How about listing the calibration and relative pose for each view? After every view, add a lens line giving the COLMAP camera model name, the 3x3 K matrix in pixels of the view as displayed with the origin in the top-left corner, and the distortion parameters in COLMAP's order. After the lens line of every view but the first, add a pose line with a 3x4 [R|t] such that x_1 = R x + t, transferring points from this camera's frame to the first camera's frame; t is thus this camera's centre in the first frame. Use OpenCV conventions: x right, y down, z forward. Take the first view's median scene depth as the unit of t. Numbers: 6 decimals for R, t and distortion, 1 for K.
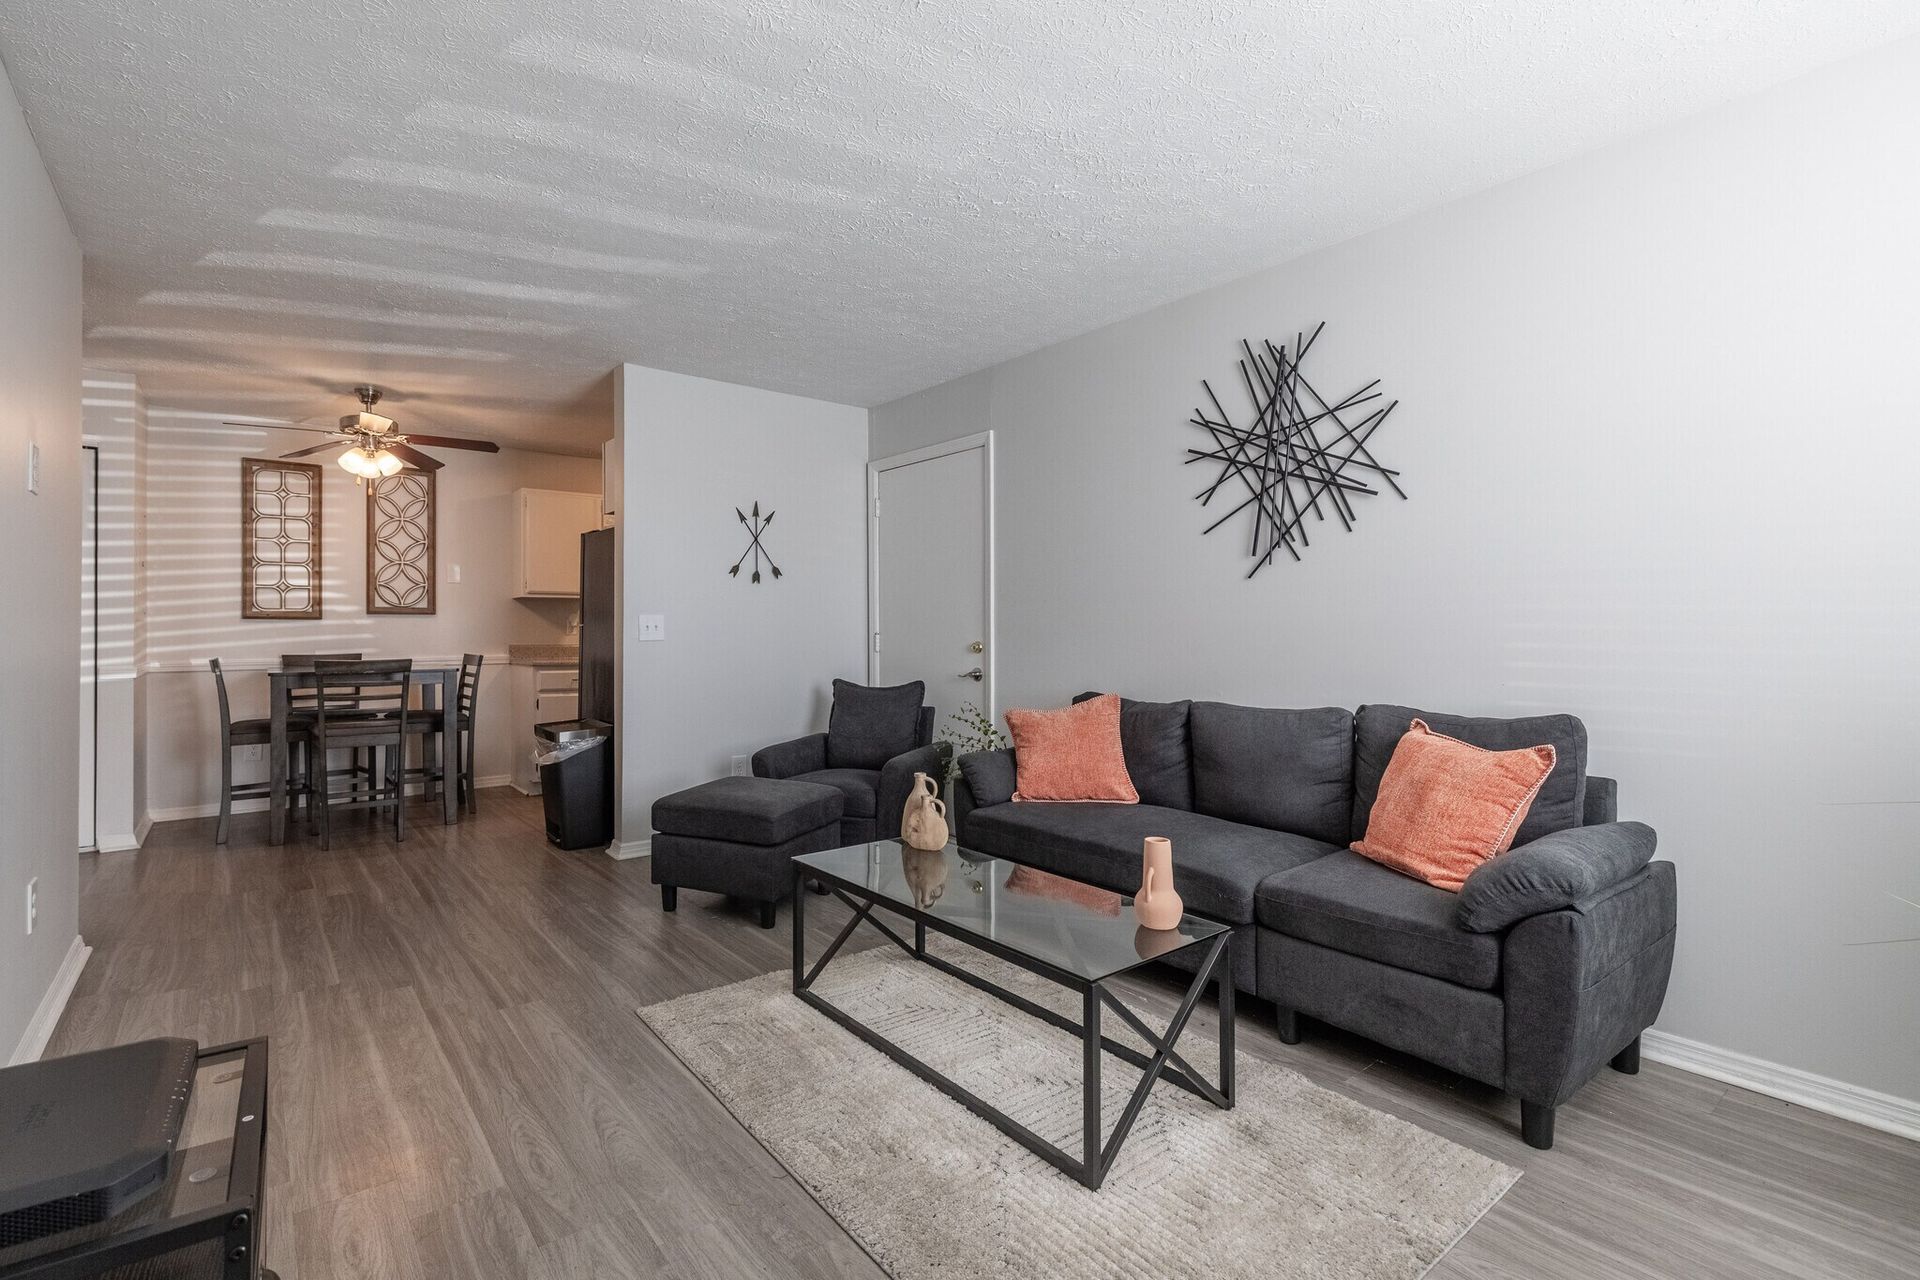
lens RADIAL K [[979.2, 0, 959.1], [0, 979.2, 628.6], [0, 0, 1]] dist [0.000755, 0.002600]
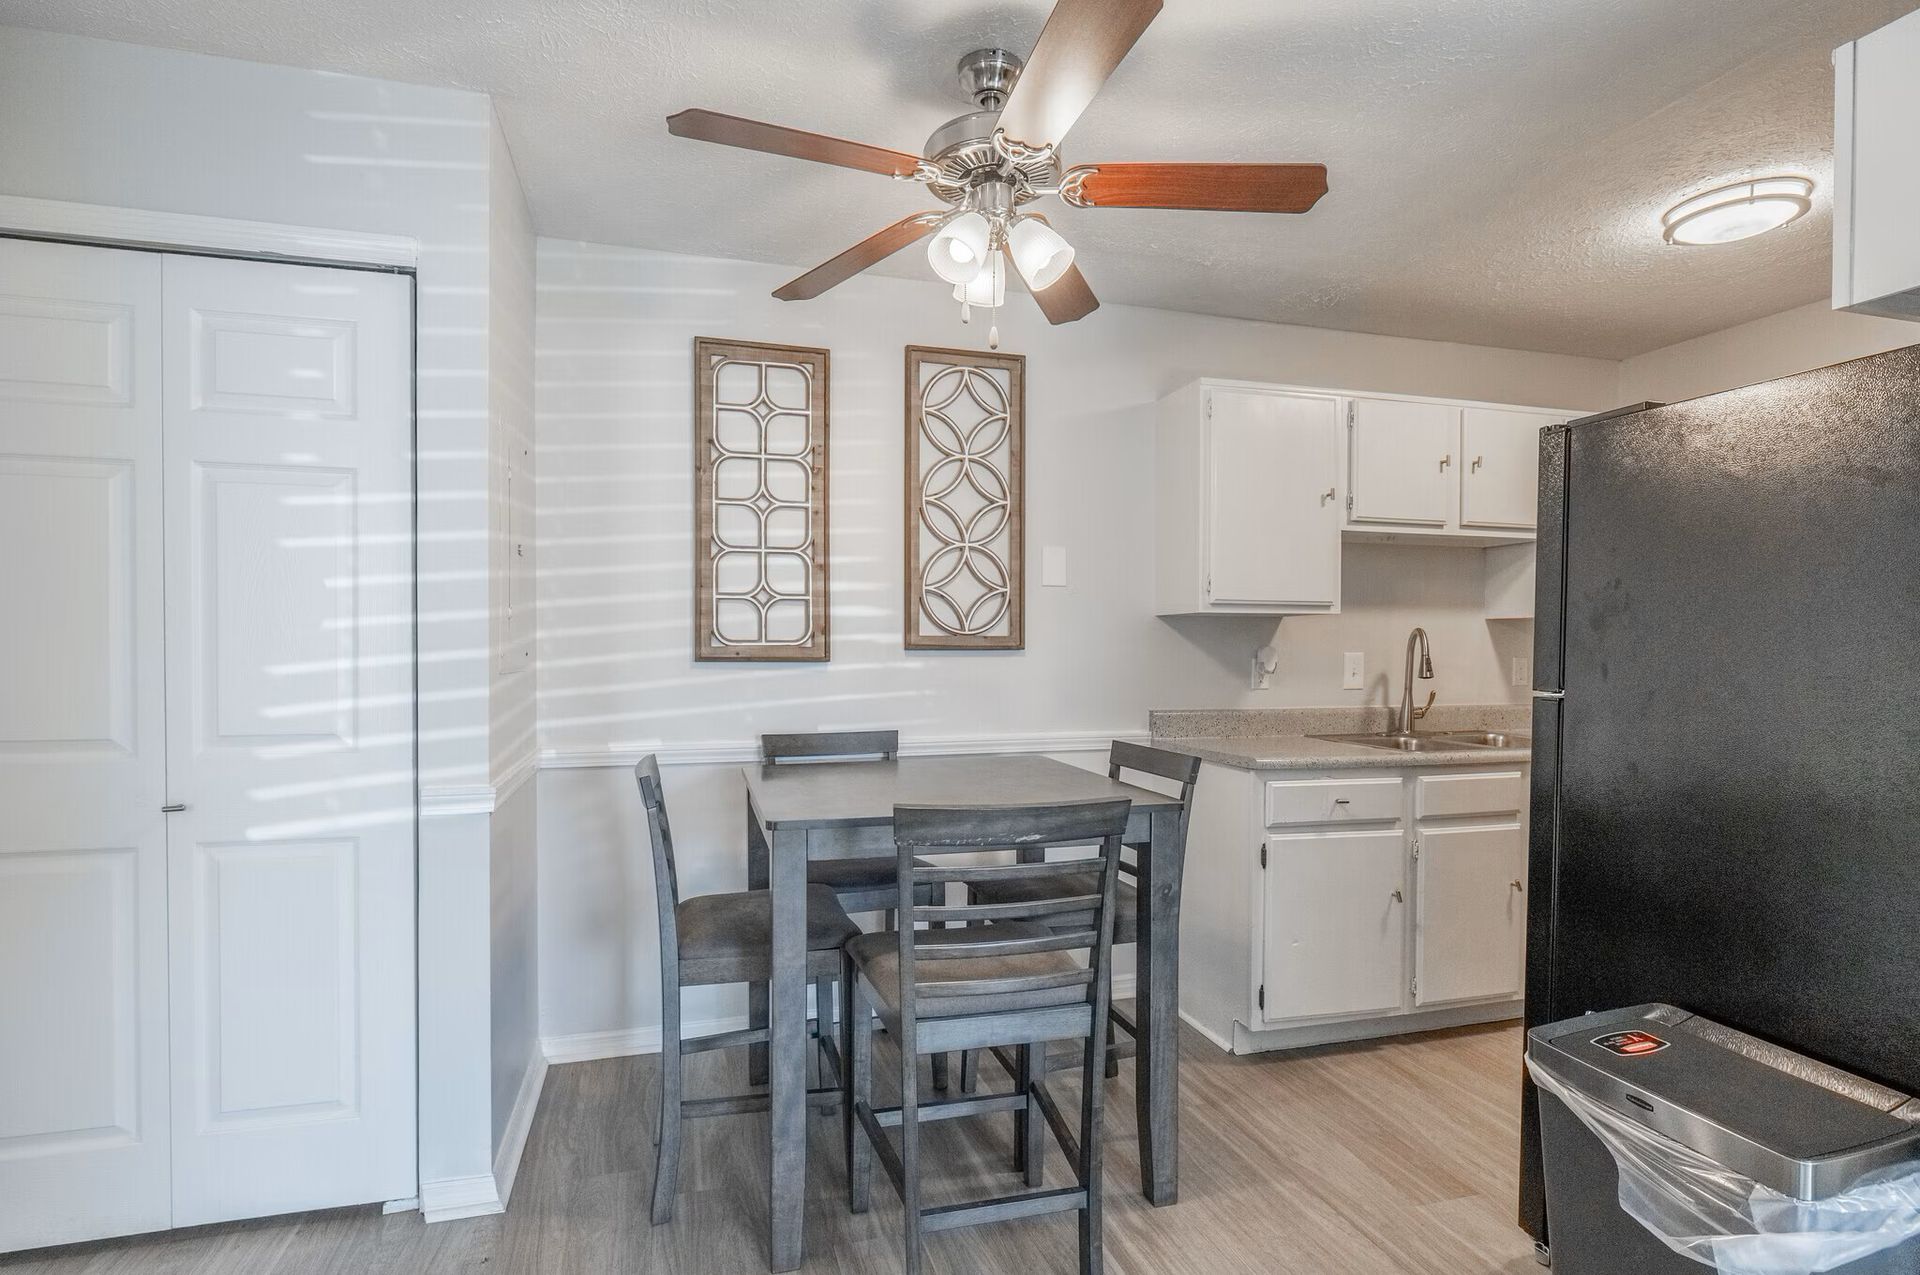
lens RADIAL K [[979.2, 0, 960.5], [0, 979.2, 647.6], [0, 0, 1]] dist [0.000755, 0.002600]
pose [[0.938943, -0.000475, -0.344073, -0.422091], [0.001059, 0.999998, 0.001509, -0.017486], [0.344072, -0.001781, 0.938942, 0.564252]]
